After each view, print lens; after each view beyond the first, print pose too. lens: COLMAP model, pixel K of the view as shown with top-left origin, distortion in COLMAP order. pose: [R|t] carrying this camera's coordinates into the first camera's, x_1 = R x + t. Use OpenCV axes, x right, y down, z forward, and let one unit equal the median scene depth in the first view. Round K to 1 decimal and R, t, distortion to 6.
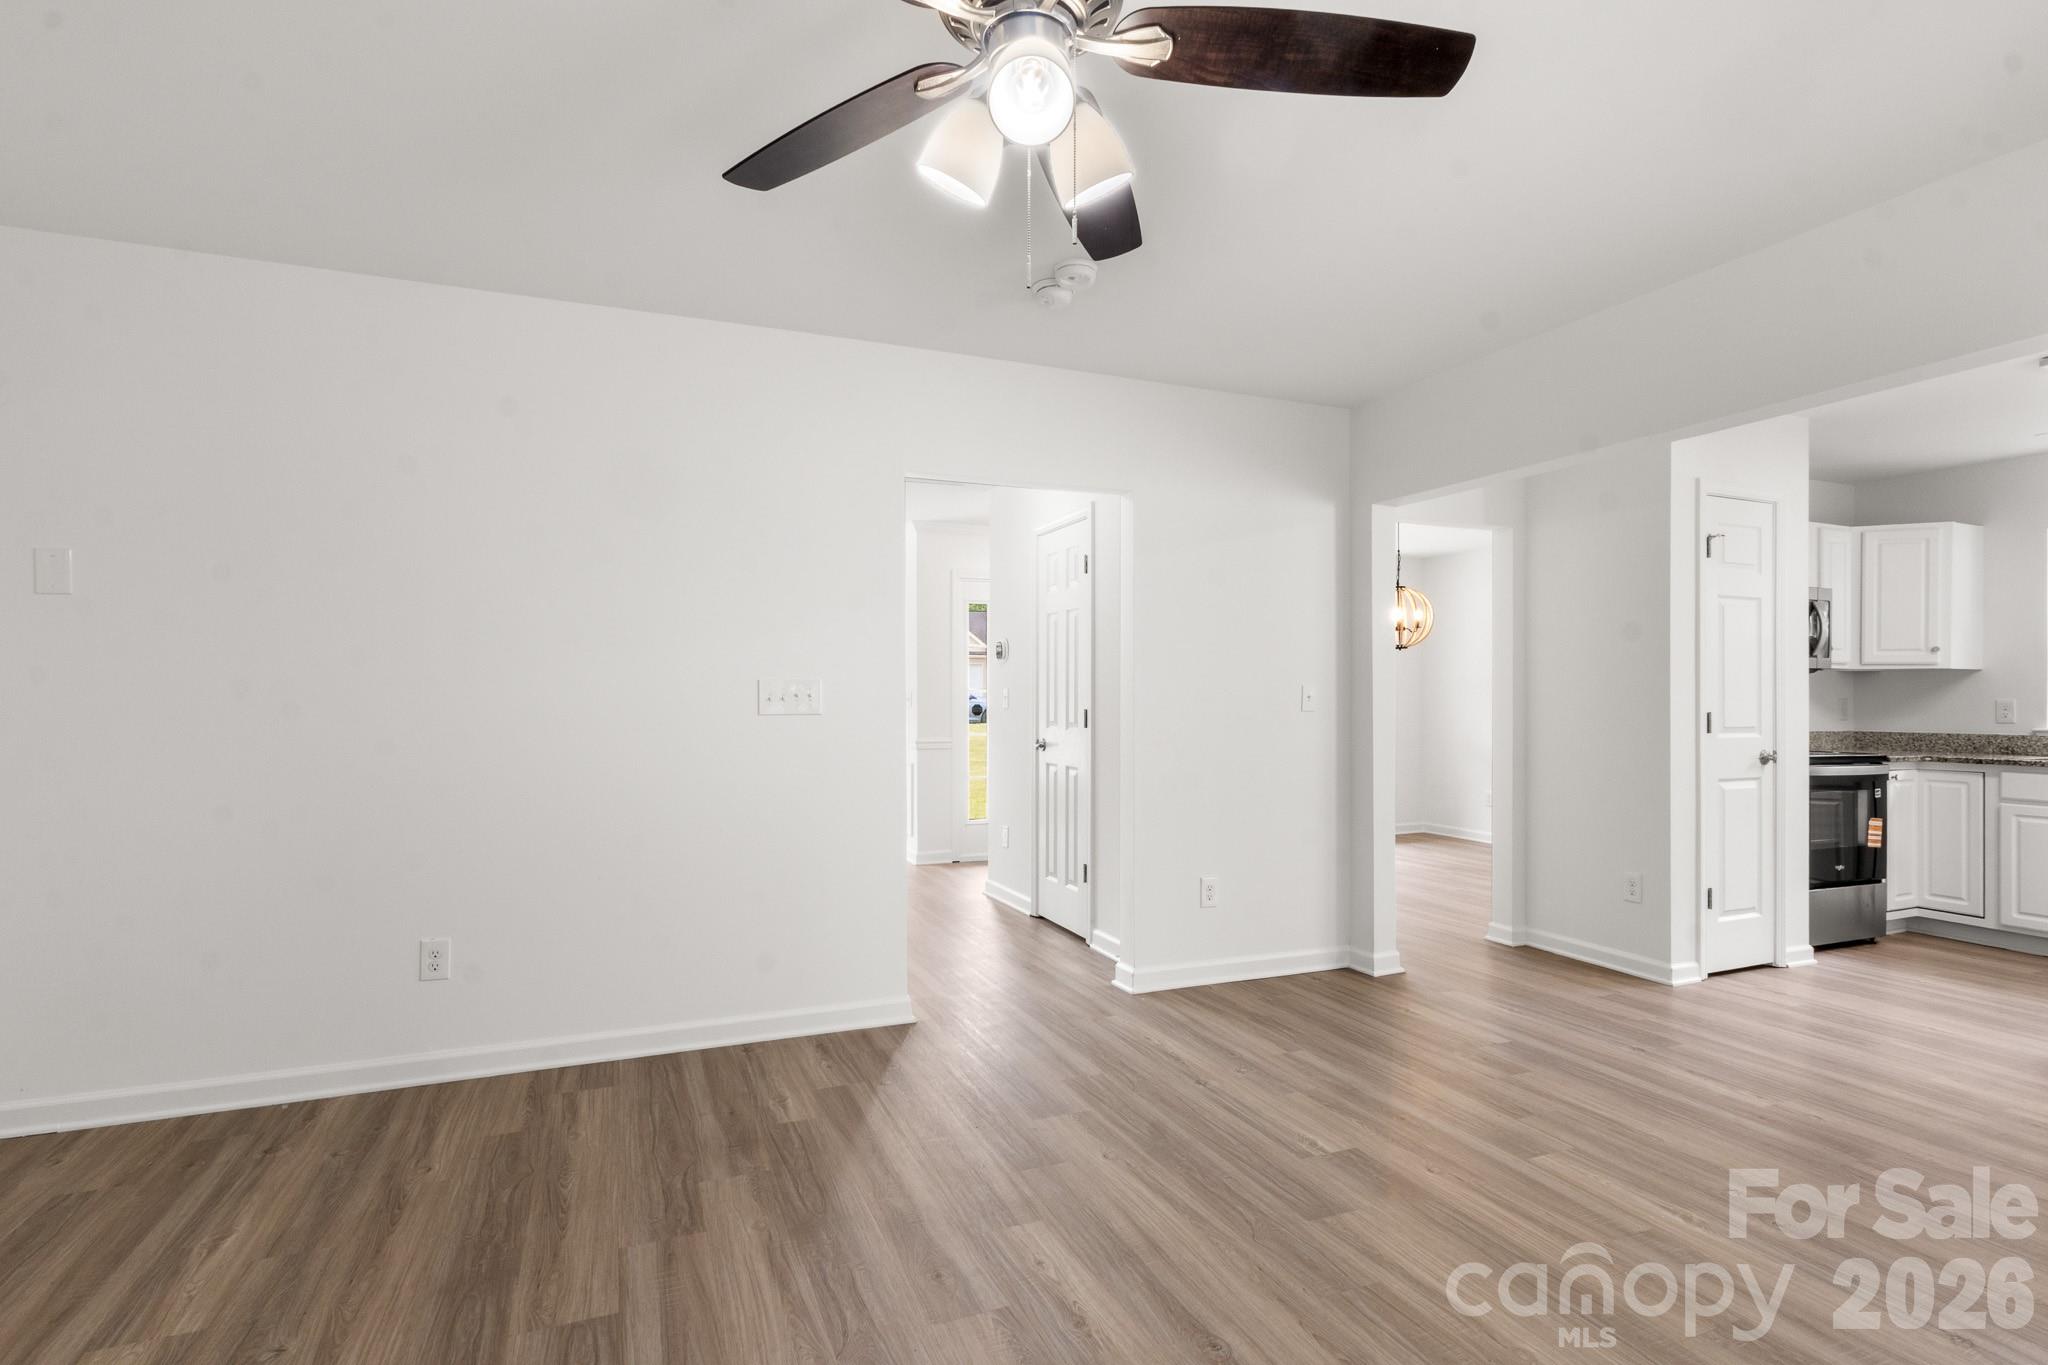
lens RADIAL K [[1038.7, 0, 1032.3], [0, 1038.7, 695.7], [0, 0, 1]] dist [0.011473, -0.001470]
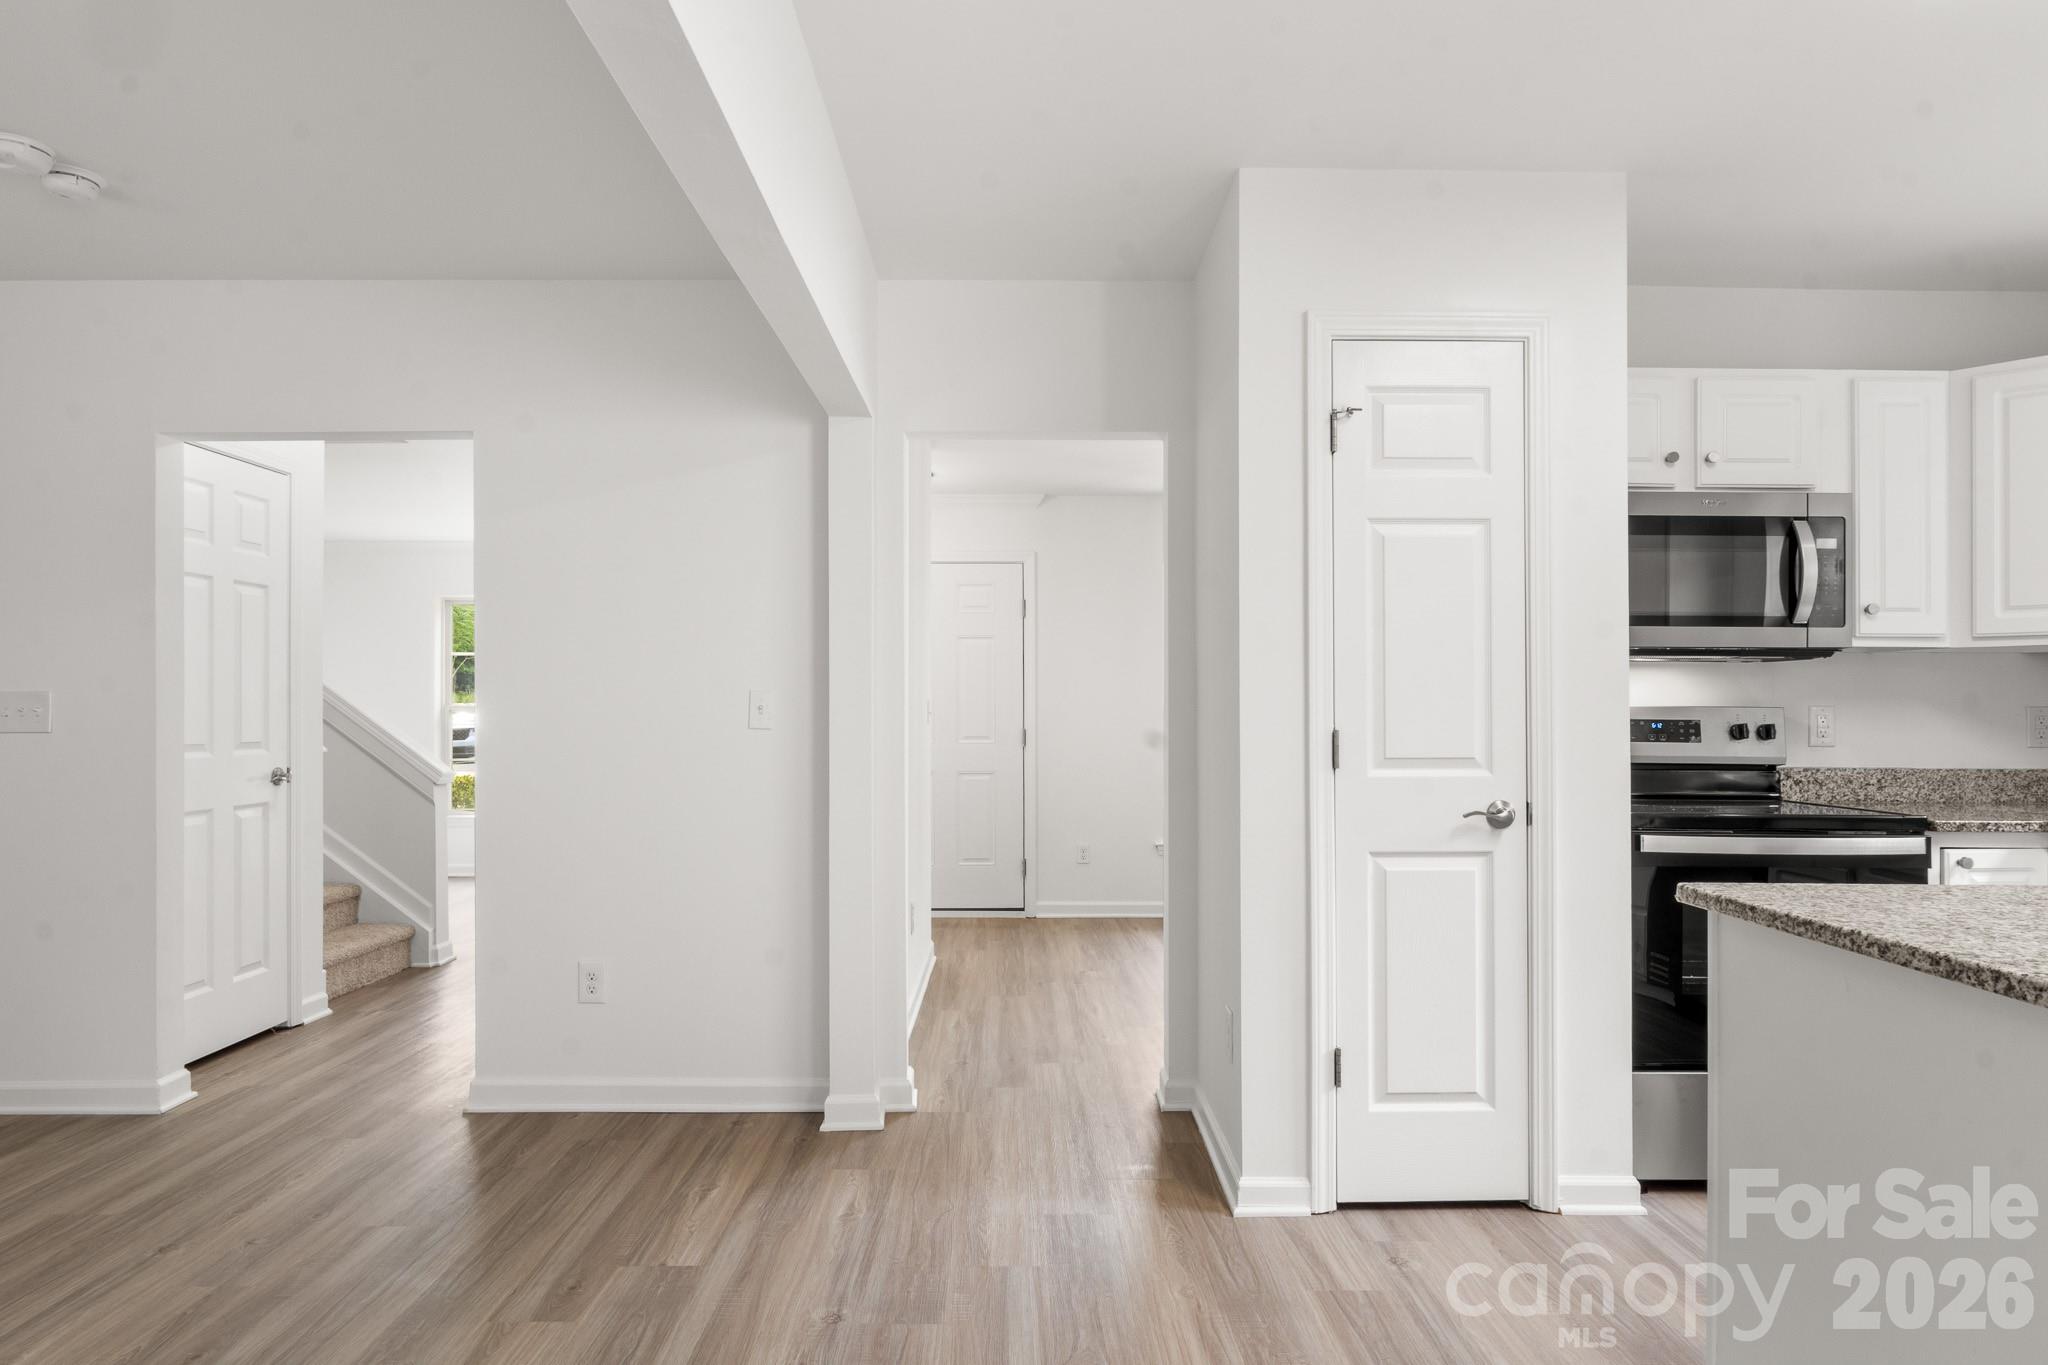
lens RADIAL K [[1173.0, 0, 1014.5], [0, 1173.0, 711.5], [0, 0, 1]] dist [0.001067, -0.002210]
pose [[0.920544, -0.004722, -0.390610, 0.690055], [0.005701, 0.999983, 0.001347, 0.003181], [0.390597, -0.003467, 0.920555, 0.339288]]
